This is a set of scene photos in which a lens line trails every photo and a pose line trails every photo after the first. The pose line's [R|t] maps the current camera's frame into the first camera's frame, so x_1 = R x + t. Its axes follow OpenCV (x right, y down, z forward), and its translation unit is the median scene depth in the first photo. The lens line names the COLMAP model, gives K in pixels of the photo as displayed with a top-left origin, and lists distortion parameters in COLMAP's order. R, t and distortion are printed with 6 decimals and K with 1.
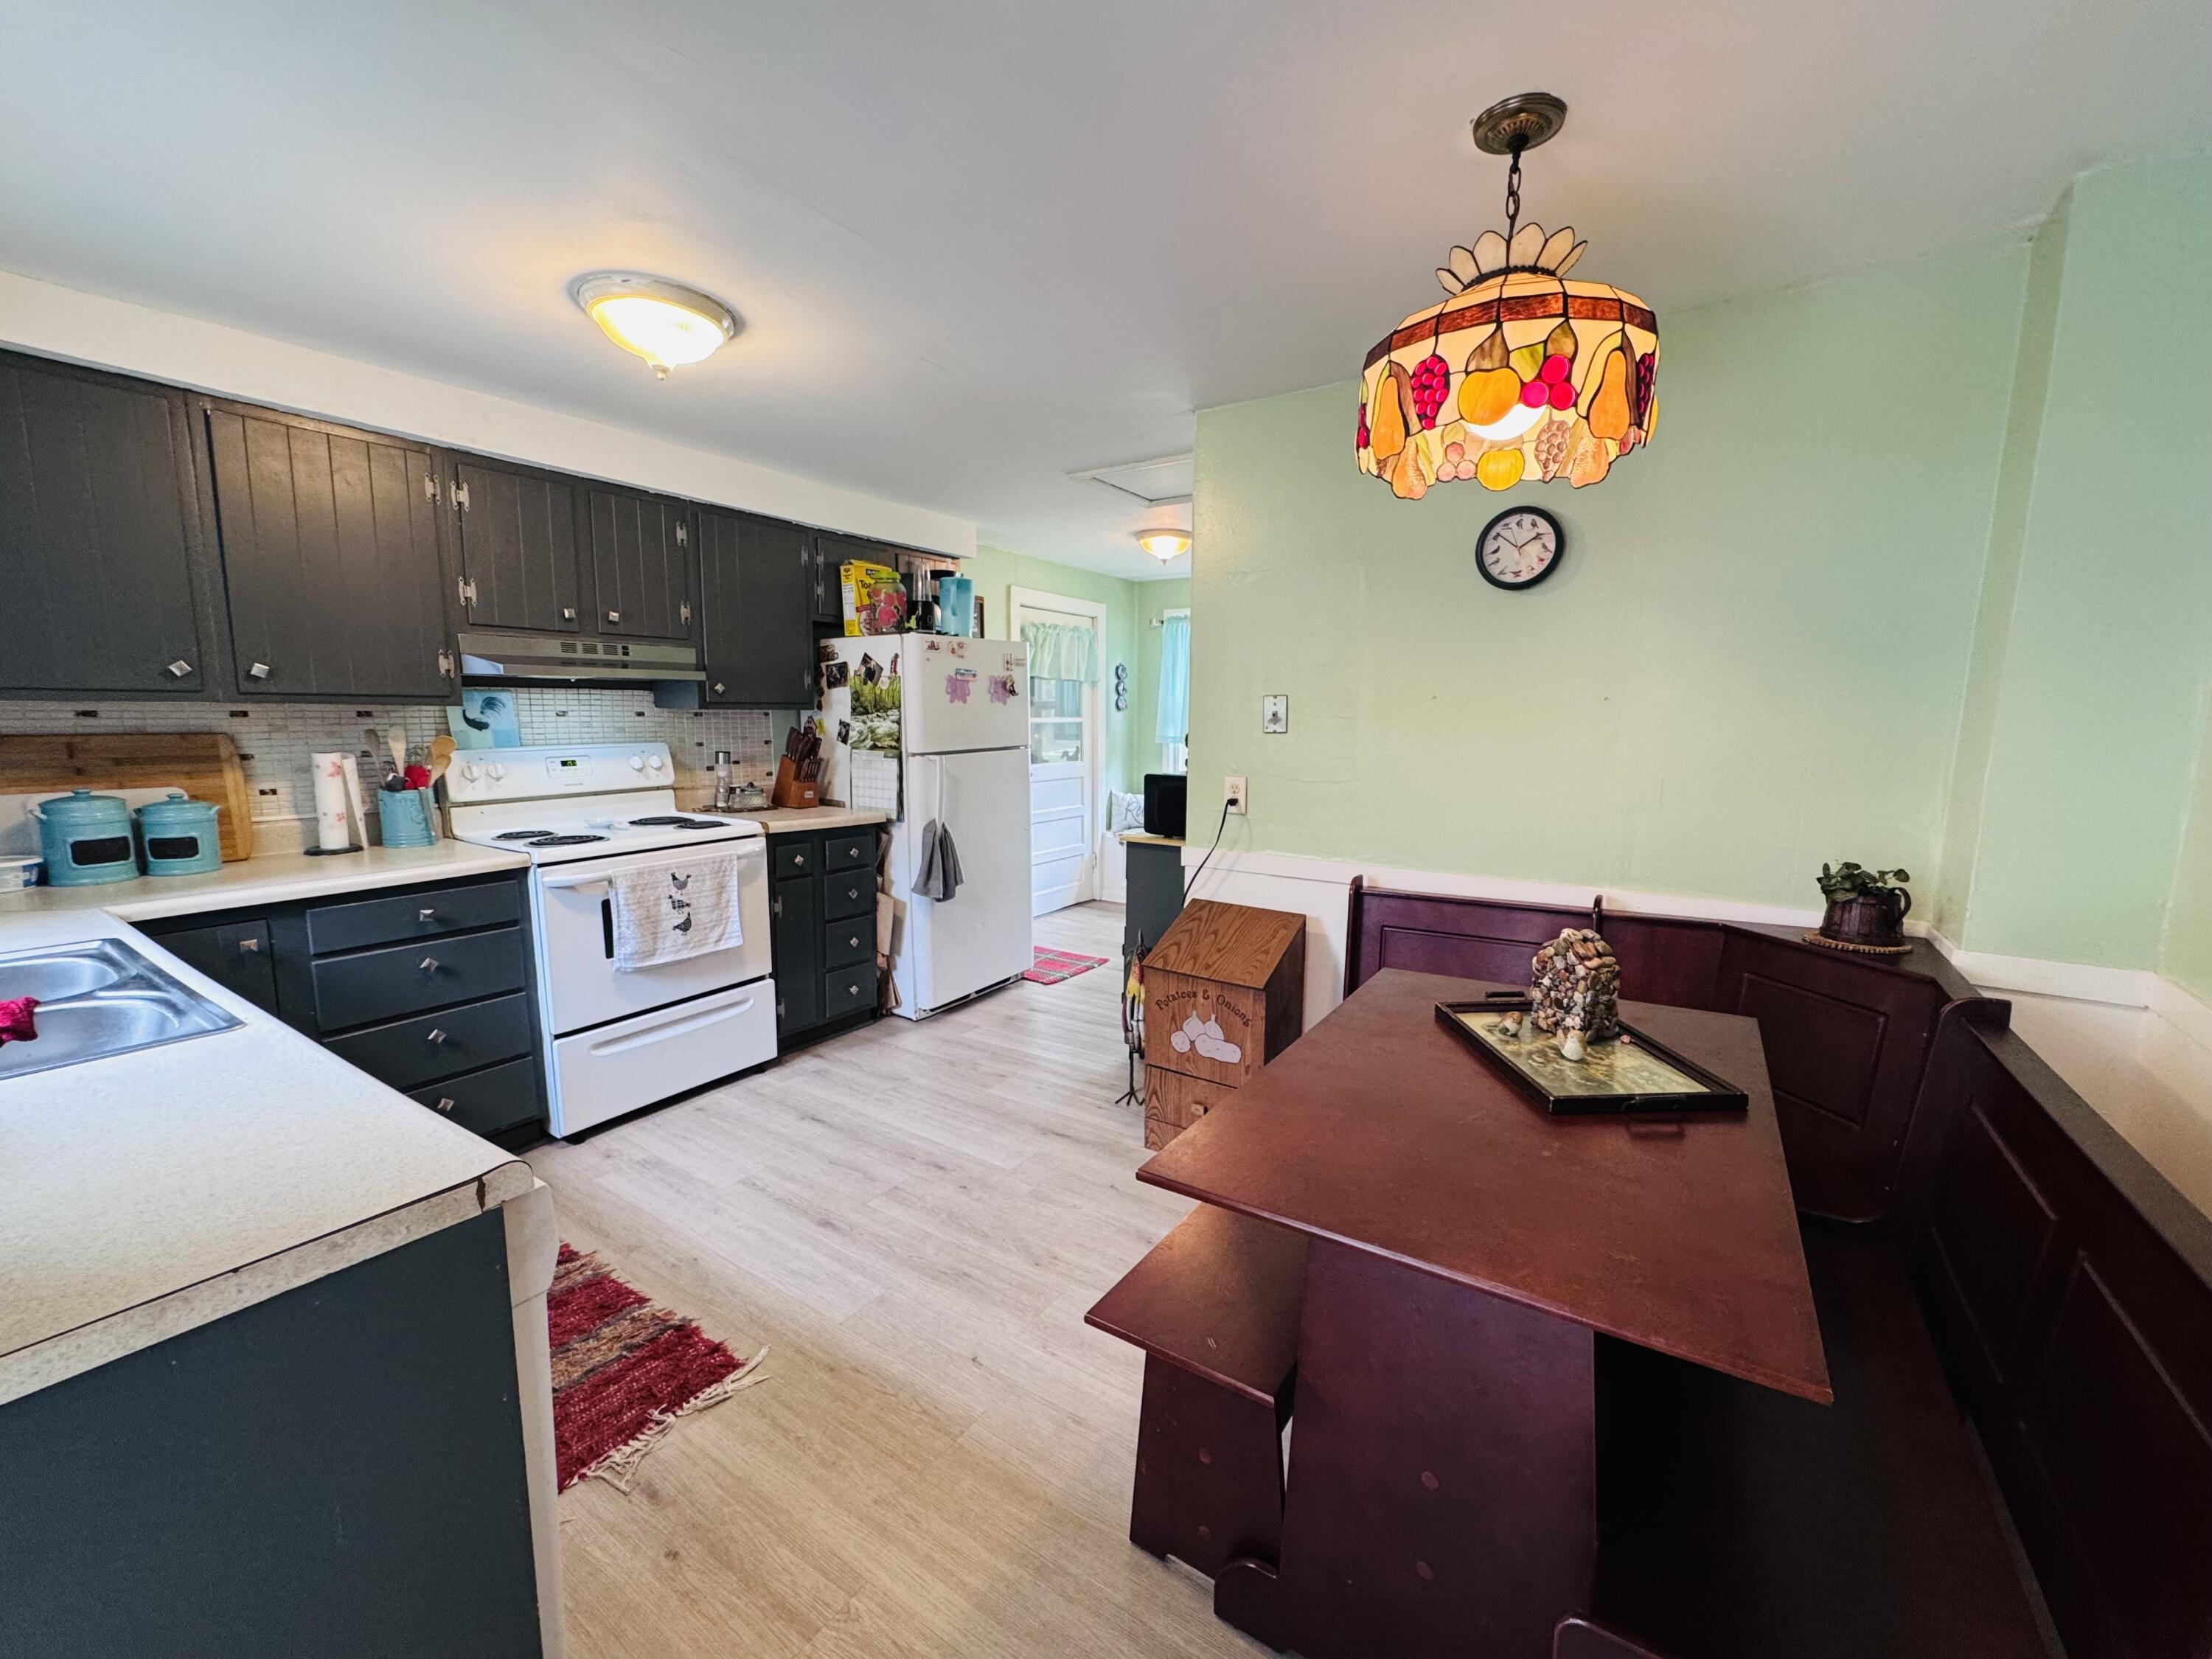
lens RADIAL K [[883.0, 0, 1106.0], [0, 883.0, 829.5], [0, 0, 1]] dist [-0.000583, -0.000164]
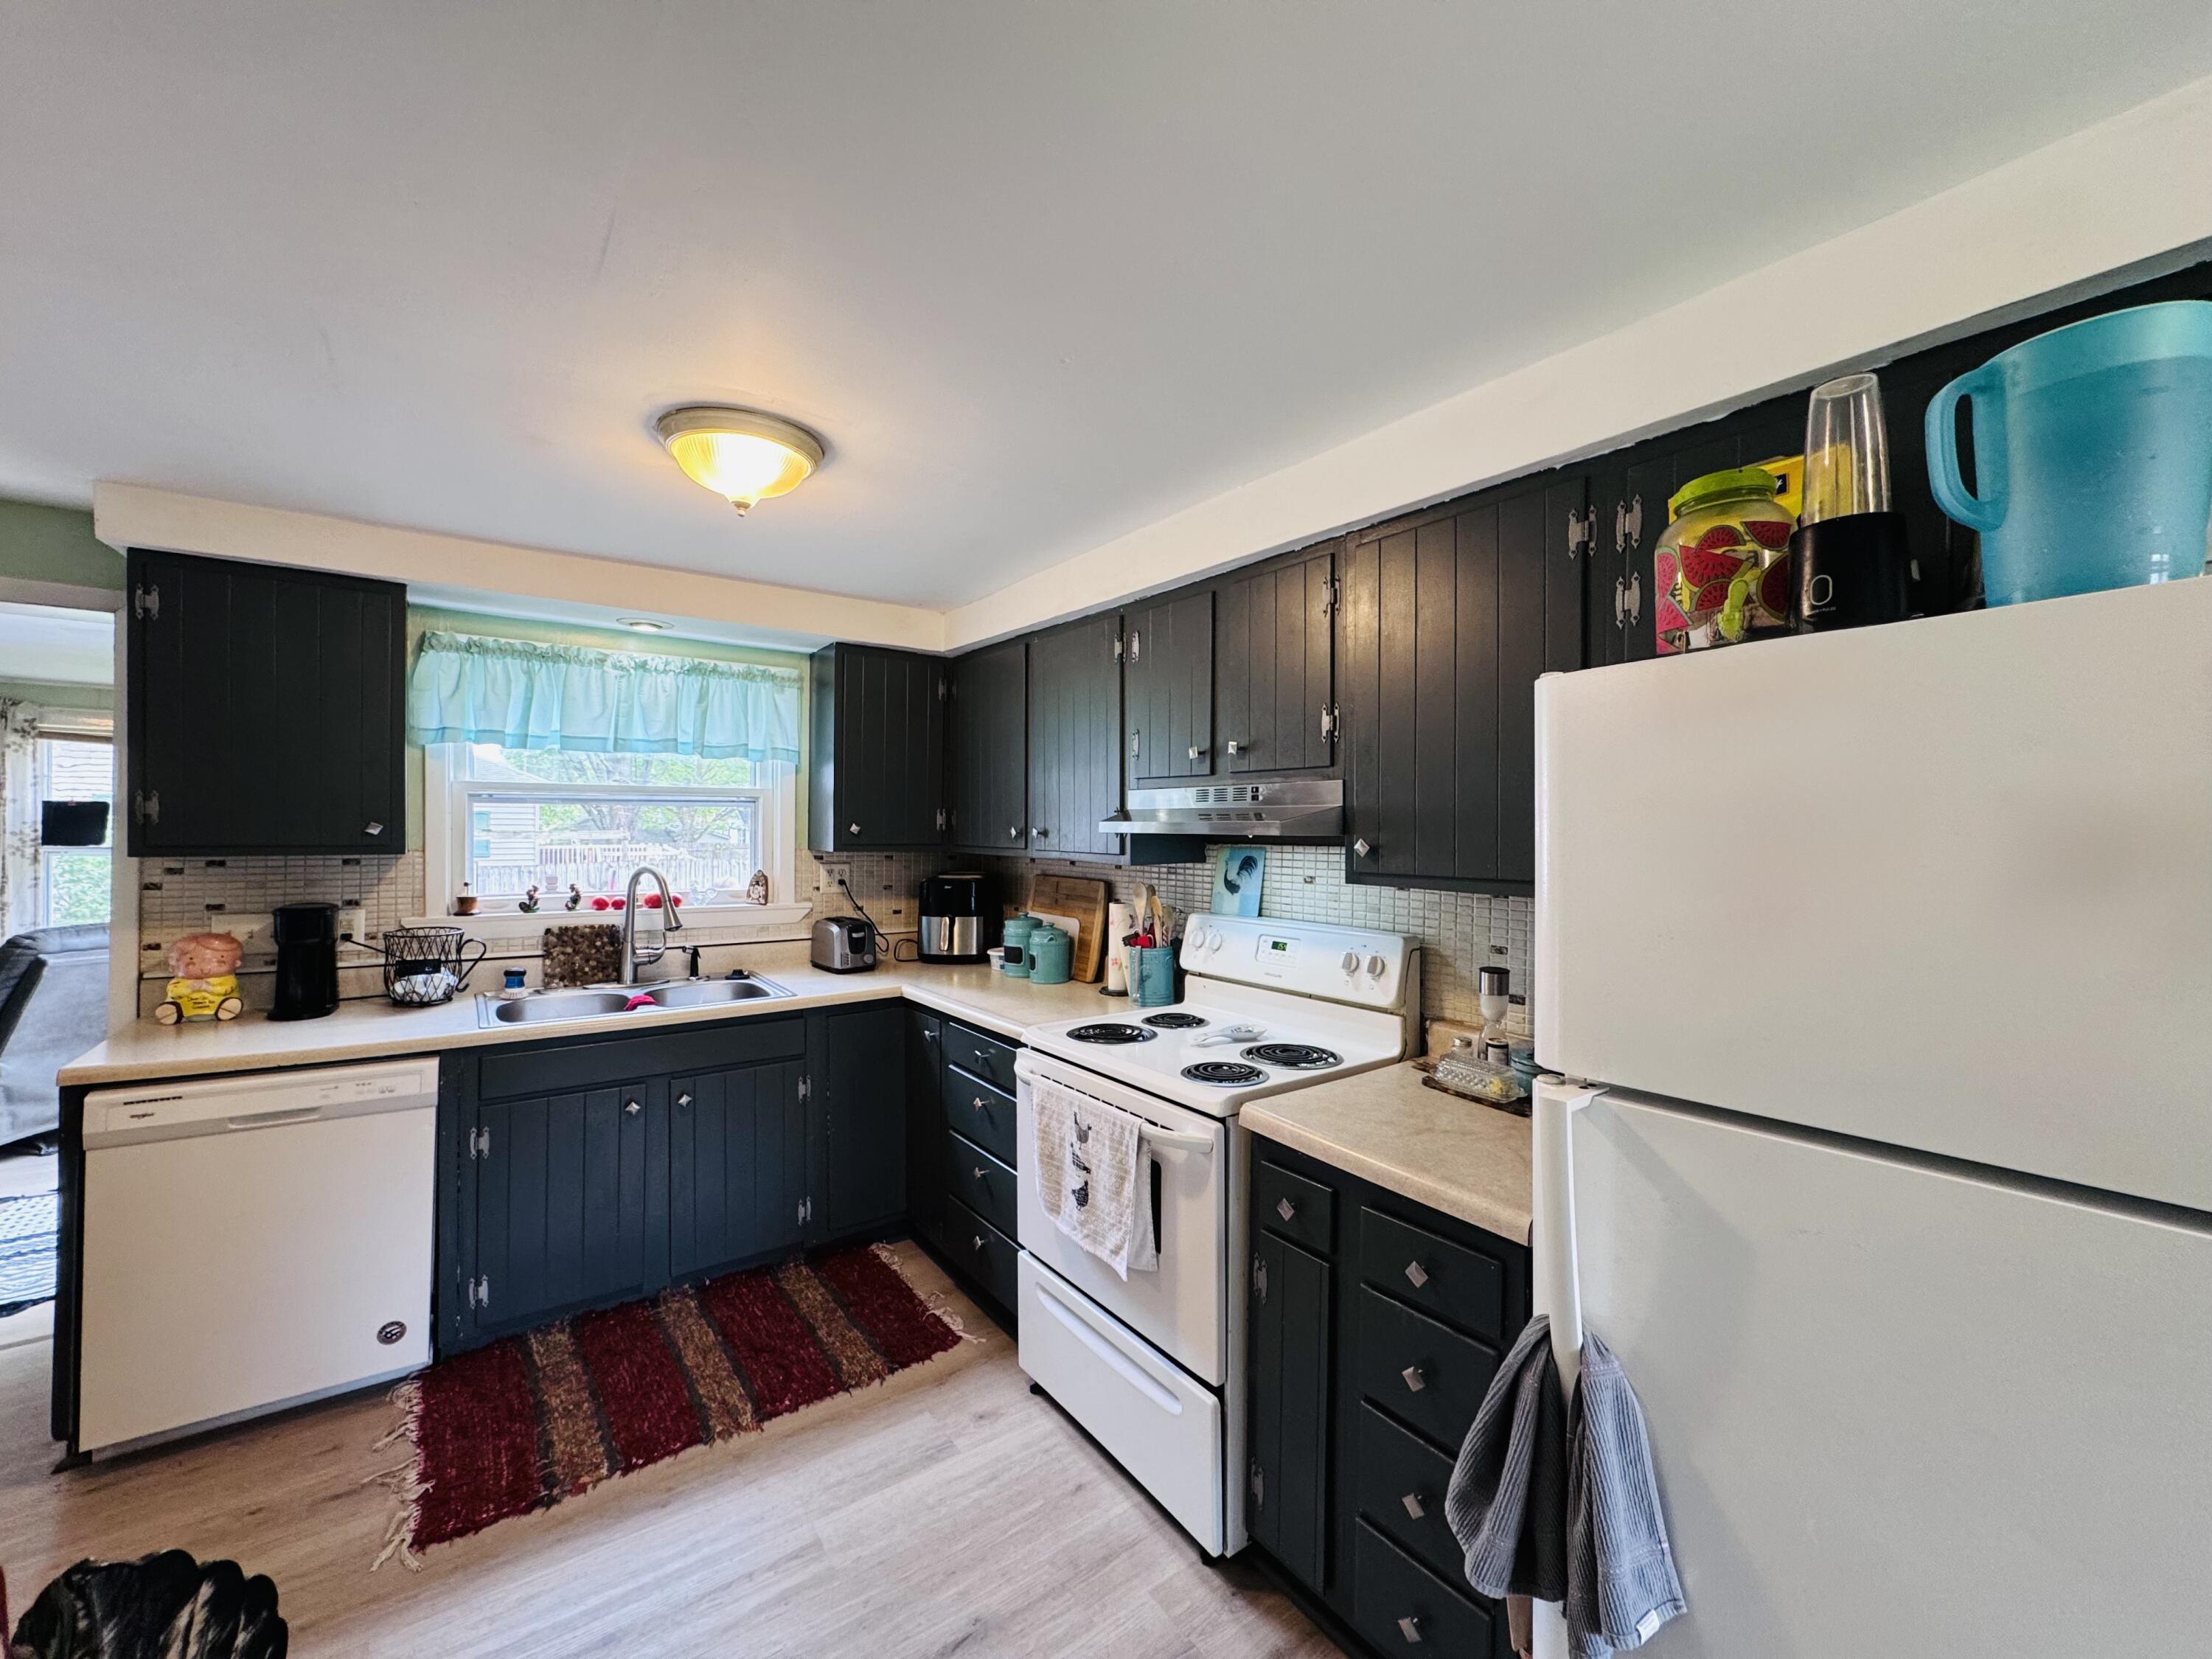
lens RADIAL K [[883.0, 0, 1106.0], [0, 883.0, 829.5], [0, 0, 1]] dist [-0.000583, -0.000164]
pose [[-0.341068, -0.004364, -0.940028, 0.123139], [-0.137655, 0.989441, 0.045352, -0.162450], [0.929905, 0.144868, -0.338068, 0.962926]]
